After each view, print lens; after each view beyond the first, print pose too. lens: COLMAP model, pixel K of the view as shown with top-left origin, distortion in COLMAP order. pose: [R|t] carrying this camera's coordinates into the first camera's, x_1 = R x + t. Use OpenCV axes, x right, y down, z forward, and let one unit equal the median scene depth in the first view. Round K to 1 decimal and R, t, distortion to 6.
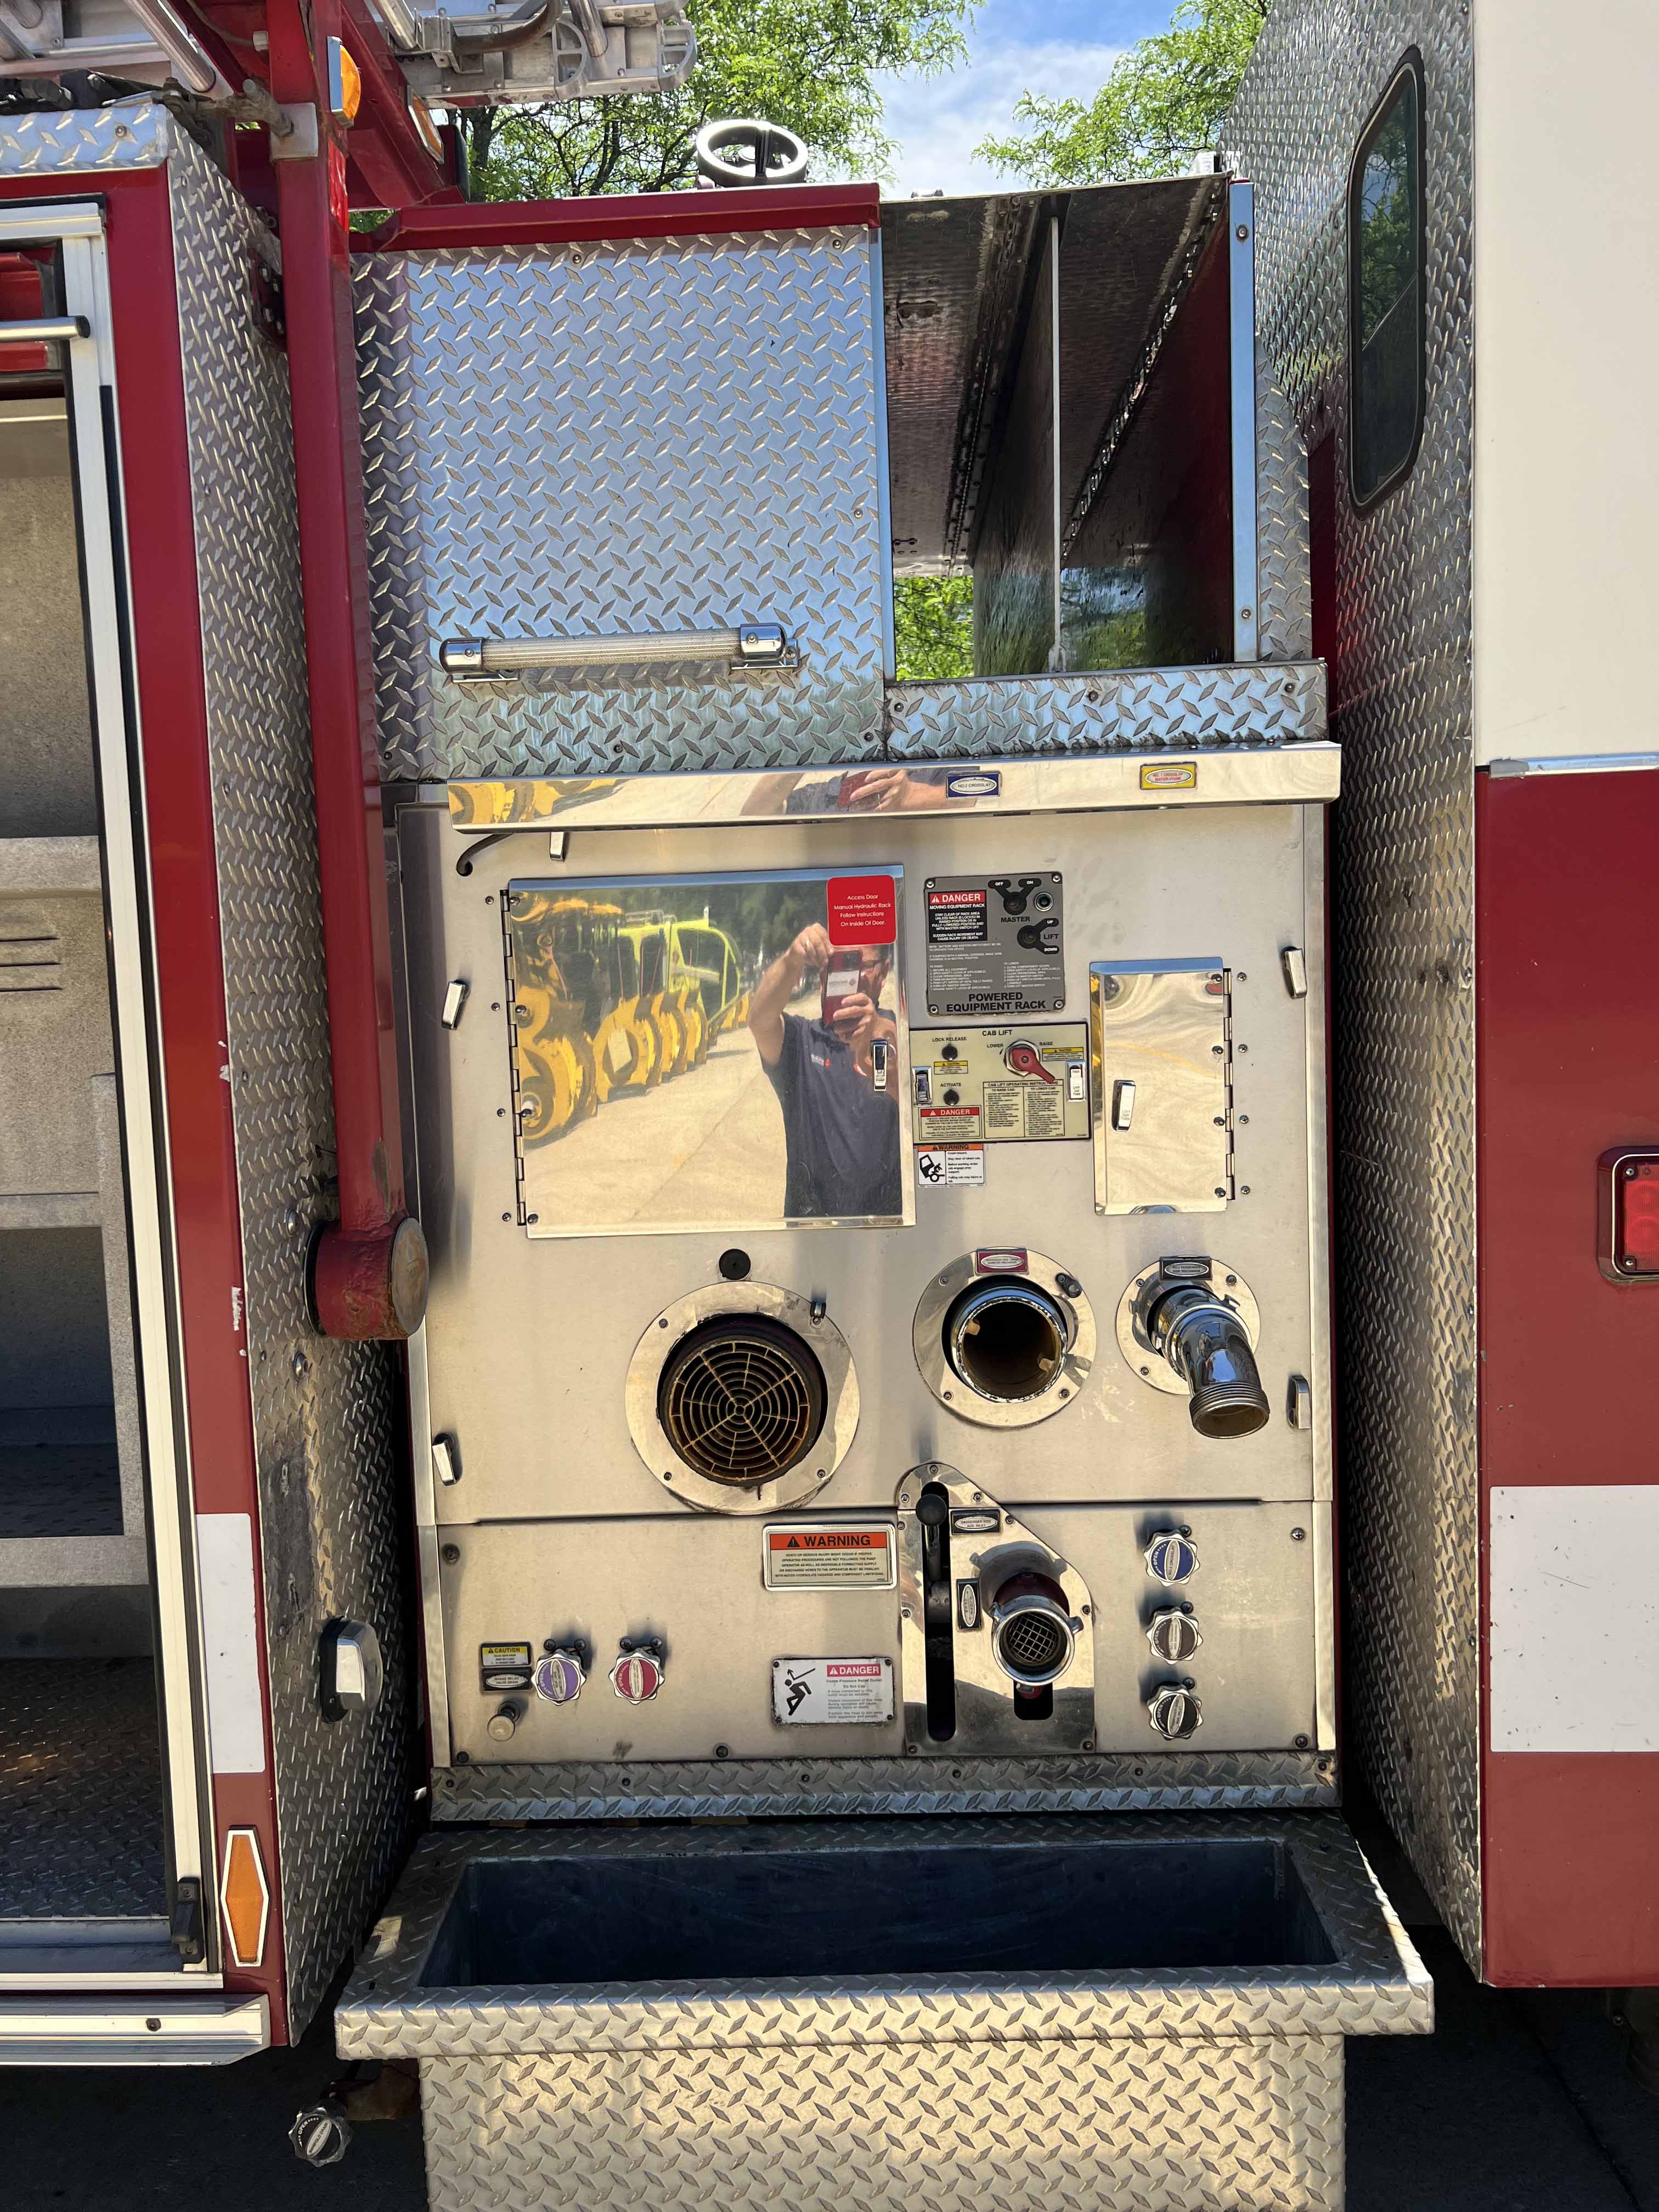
lens RADIAL K [[1654.7, 0, 770.1], [0, 1654.7, 1109.1], [0, 0, 1]] dist [0.045727, -0.048284]
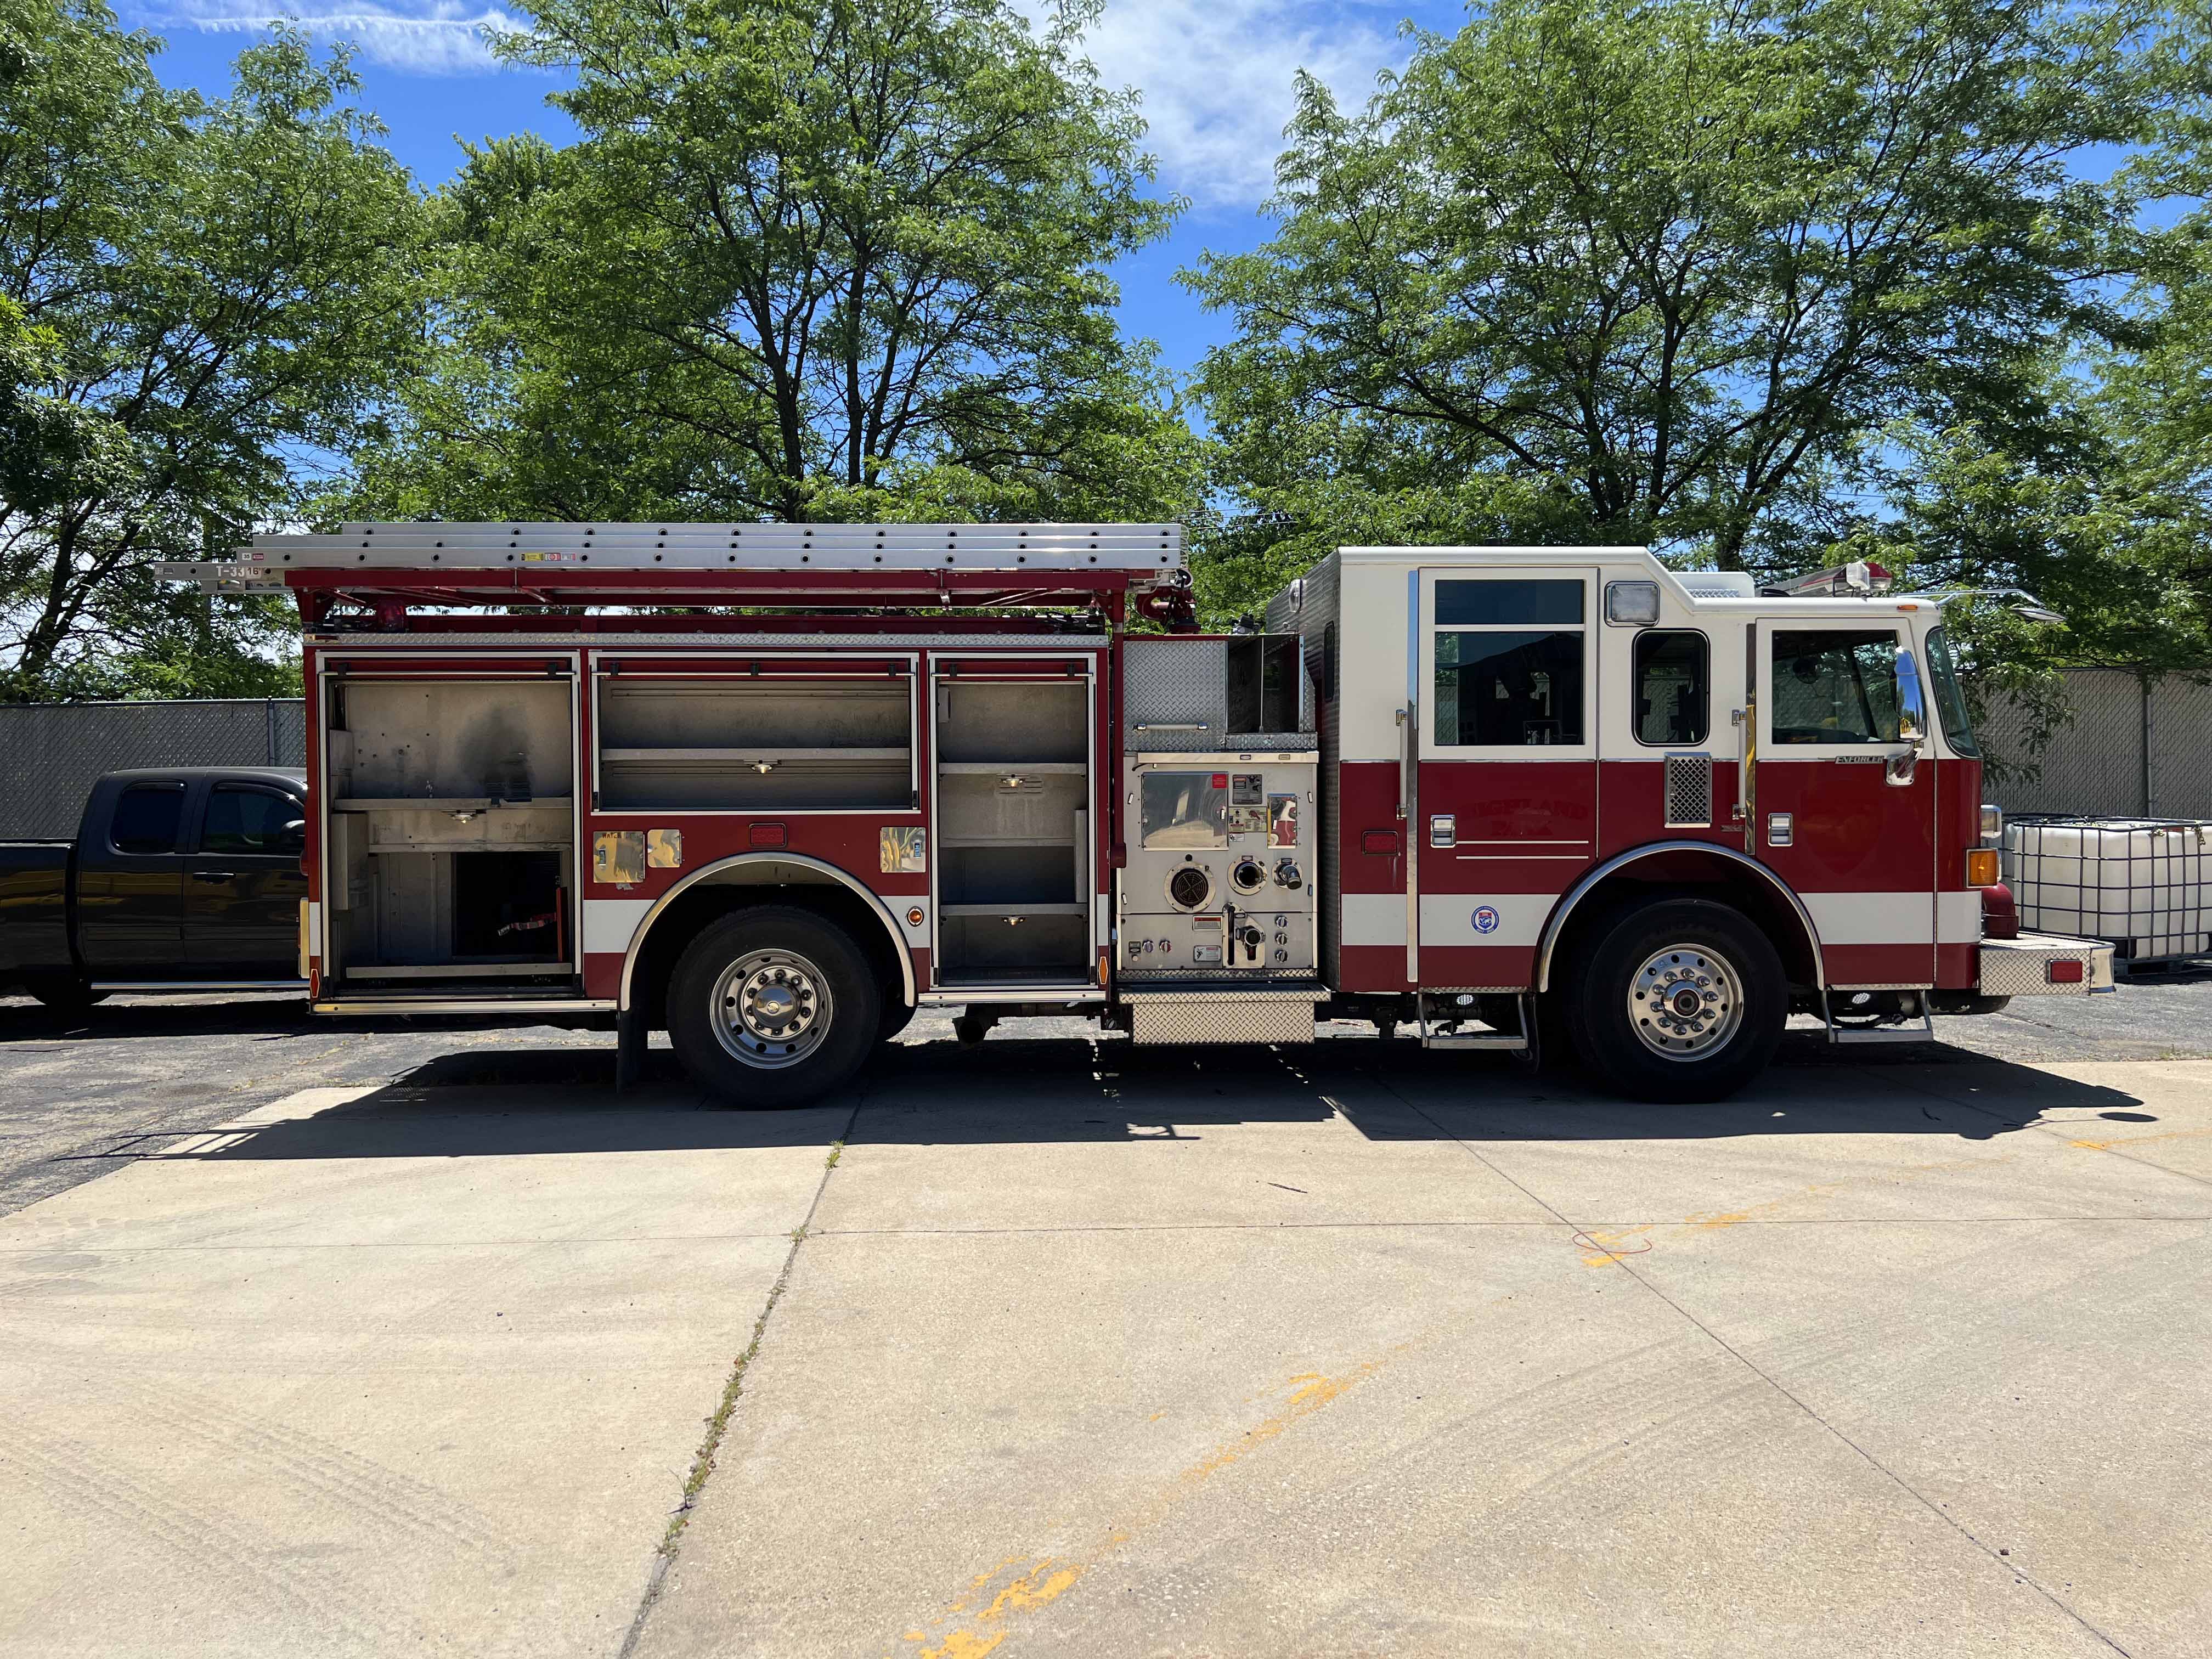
lens RADIAL K [[1654.7, 0, 1079.5], [0, 1654.7, 837.7], [0, 0, 1]] dist [0.045727, -0.048284]
pose [[0.993108, 0.030615, 0.113130, -0.924266], [-0.024403, 0.998139, -0.055891, 0.331761], [-0.114631, 0.052745, 0.992007, -3.837228]]
